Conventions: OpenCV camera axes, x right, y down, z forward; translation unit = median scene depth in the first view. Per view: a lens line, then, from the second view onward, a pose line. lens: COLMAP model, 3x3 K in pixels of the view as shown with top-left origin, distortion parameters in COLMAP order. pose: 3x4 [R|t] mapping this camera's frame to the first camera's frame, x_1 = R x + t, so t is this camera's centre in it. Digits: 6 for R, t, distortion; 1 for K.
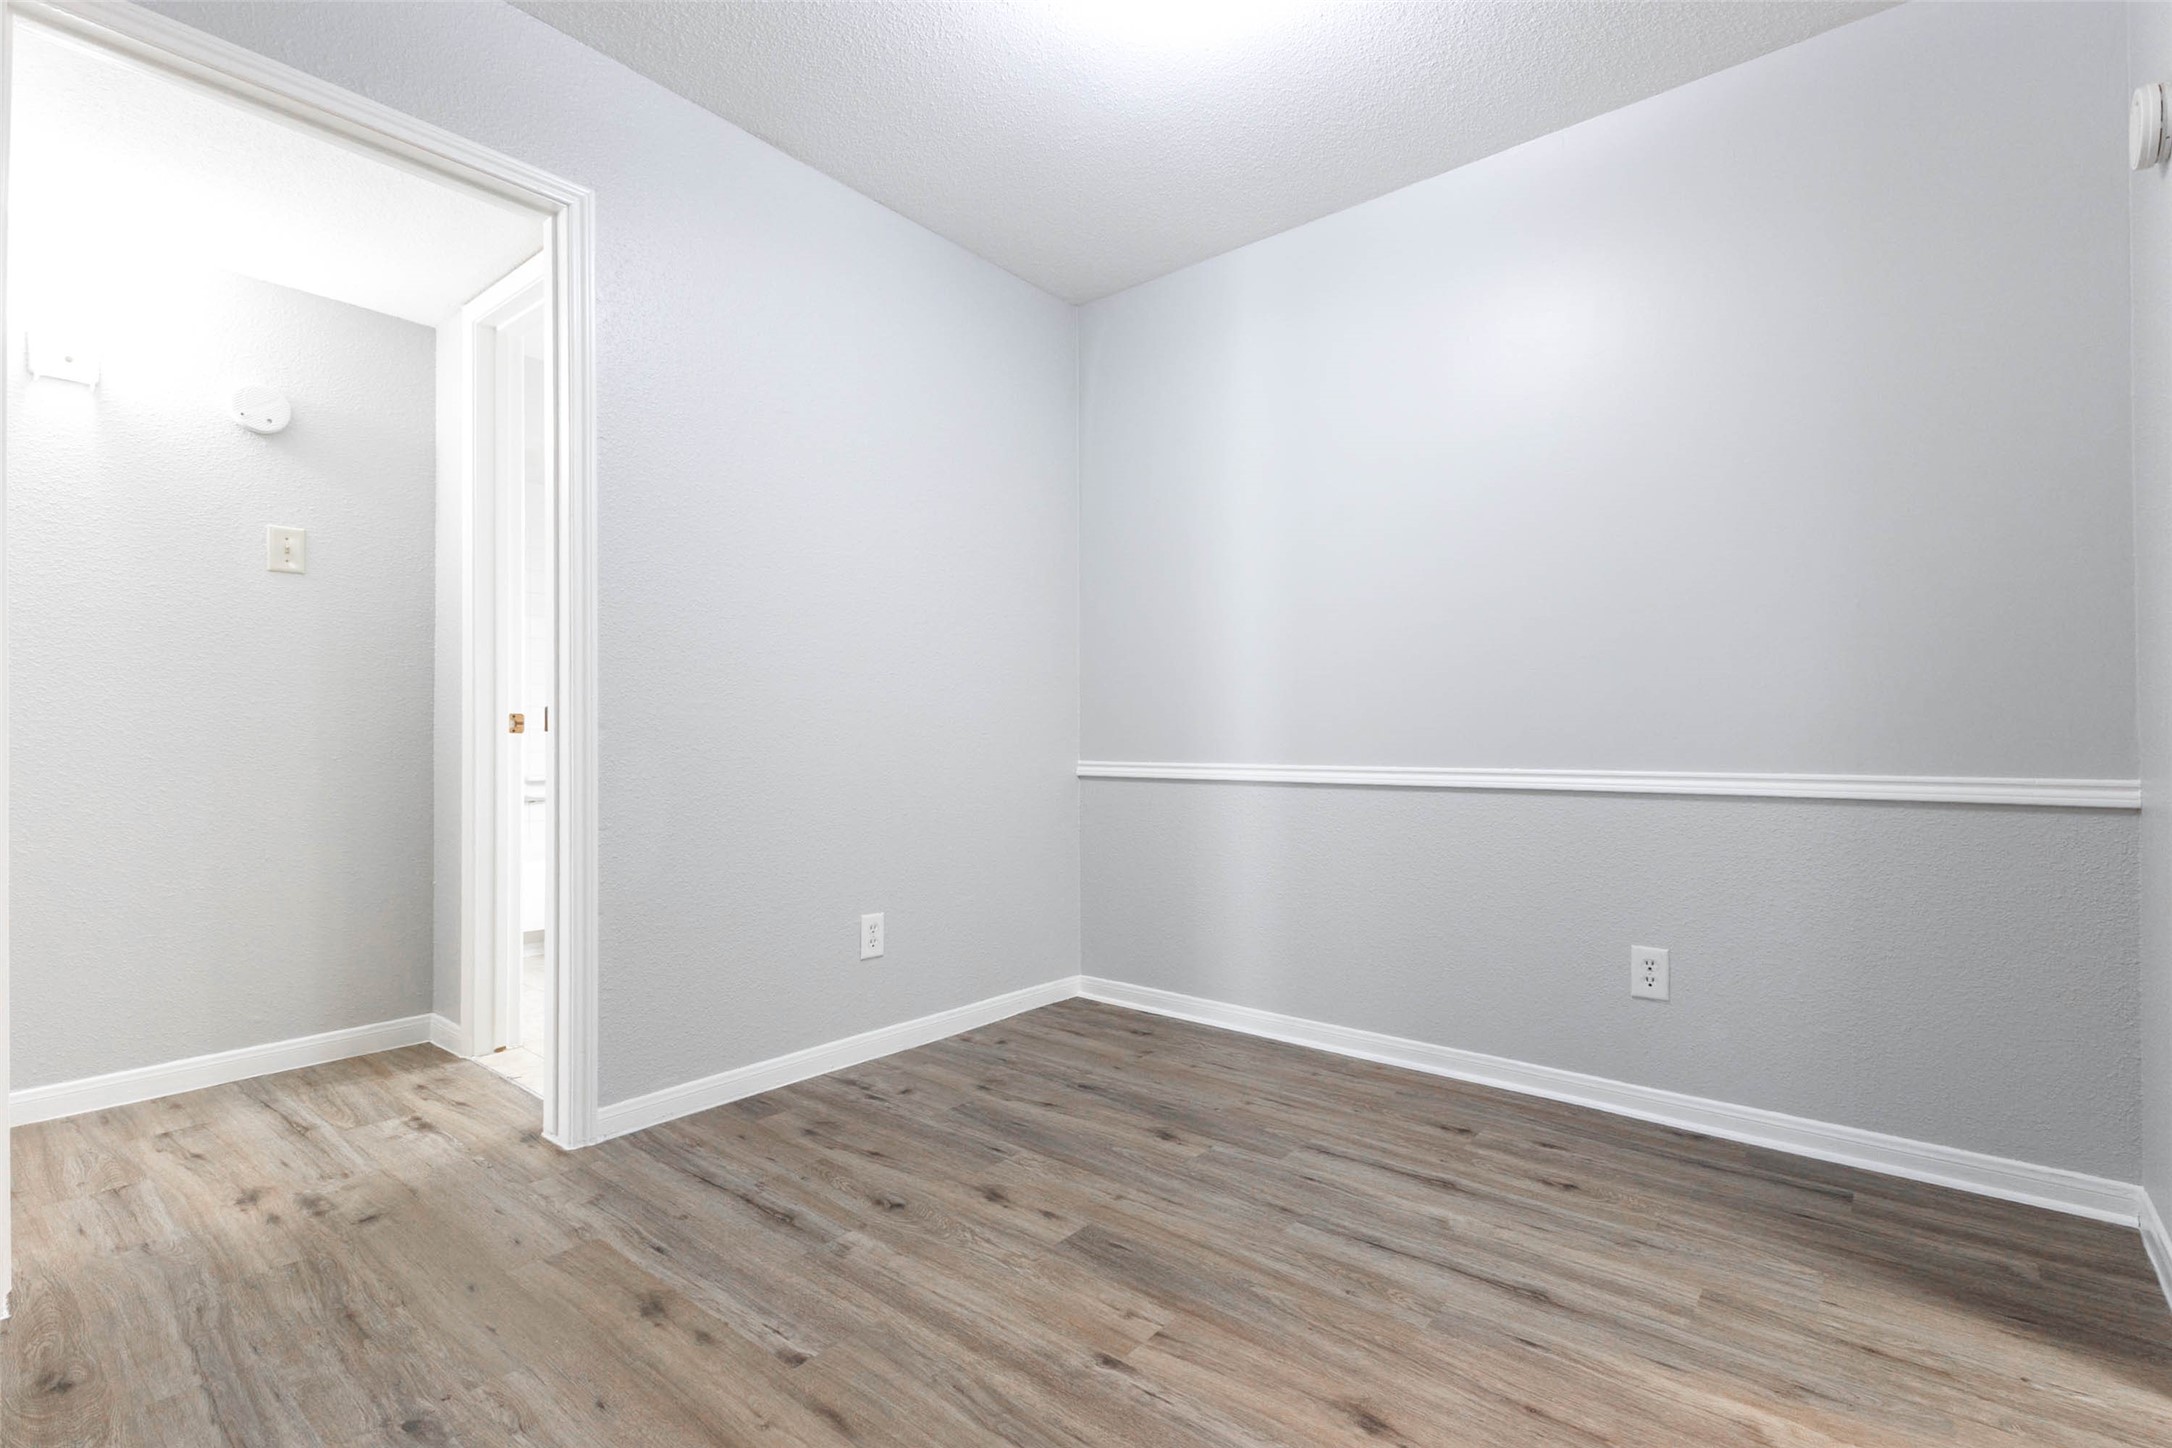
lens RADIAL K [[988.0, 0, 1093.2], [0, 988.0, 733.9], [0, 0, 1]] dist [0.008868, 0.001355]
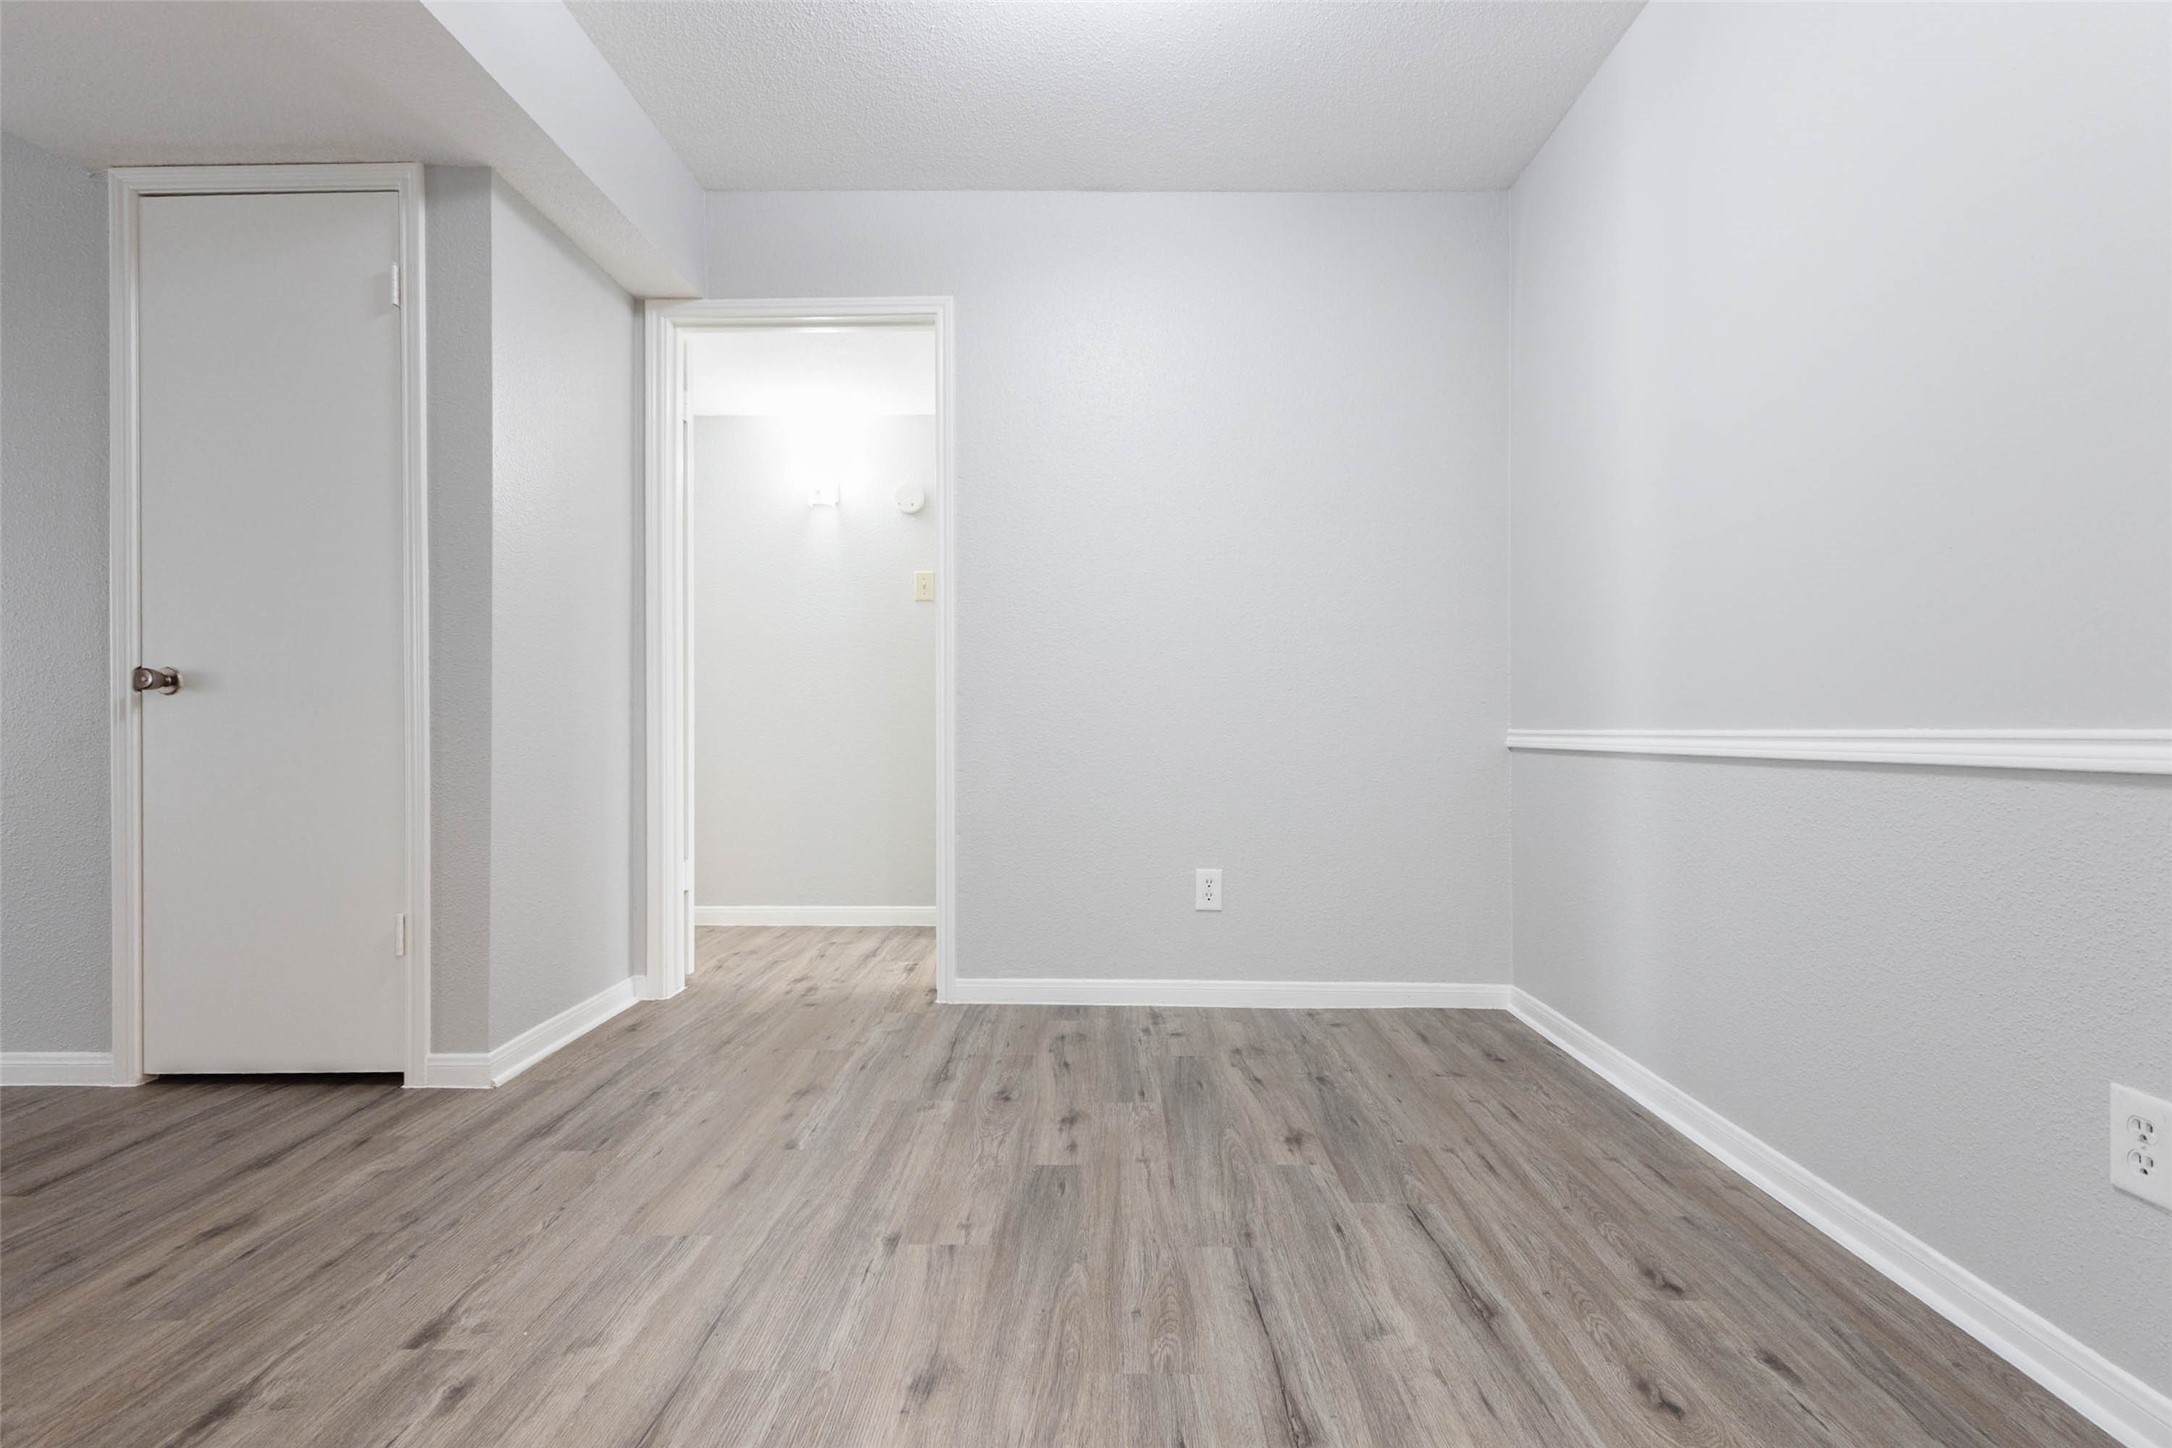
lens RADIAL K [[988.0, 0, 1094.9], [0, 988.0, 719.7], [0, 0, 1]] dist [0.008868, 0.001355]
pose [[0.622490, -0.005952, -0.782606, 0.671608], [0.000972, 0.999976, -0.006832, 0.038422], [0.782628, 0.003492, 0.622480, 0.317585]]
